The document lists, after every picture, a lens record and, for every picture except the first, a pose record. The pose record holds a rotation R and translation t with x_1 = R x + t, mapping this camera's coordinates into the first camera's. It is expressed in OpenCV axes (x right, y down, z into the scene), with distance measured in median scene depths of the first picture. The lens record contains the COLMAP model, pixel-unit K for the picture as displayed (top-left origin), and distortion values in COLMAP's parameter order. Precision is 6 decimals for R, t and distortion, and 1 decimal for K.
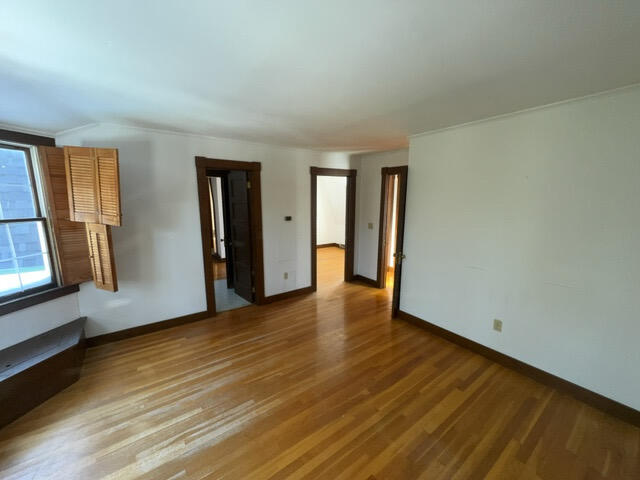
lens RADIAL K [[255.7, 0, 319.8], [0, 255.7, 239.3], [0, 0, 1]] dist [-0.003125, 0.000132]
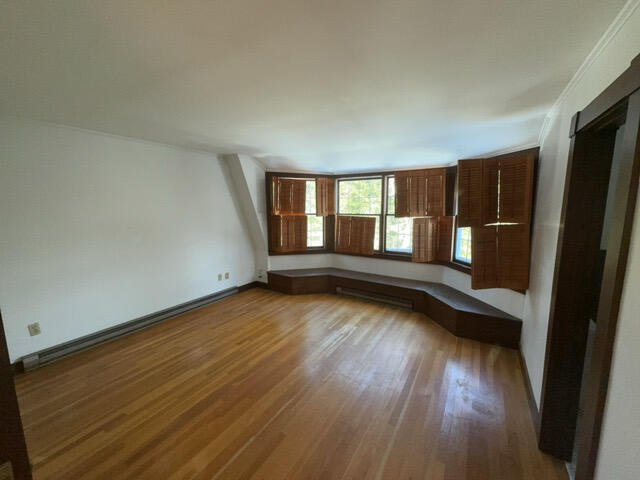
lens RADIAL K [[255.7, 0, 318.0], [0, 255.7, 237.9], [0, 0, 1]] dist [-0.003125, 0.000132]
pose [[-0.928922, 0.044584, -0.367581, 0.245336], [-0.064829, 0.957807, 0.280005, -0.322951], [0.364555, 0.283933, -0.886838, 2.058871]]
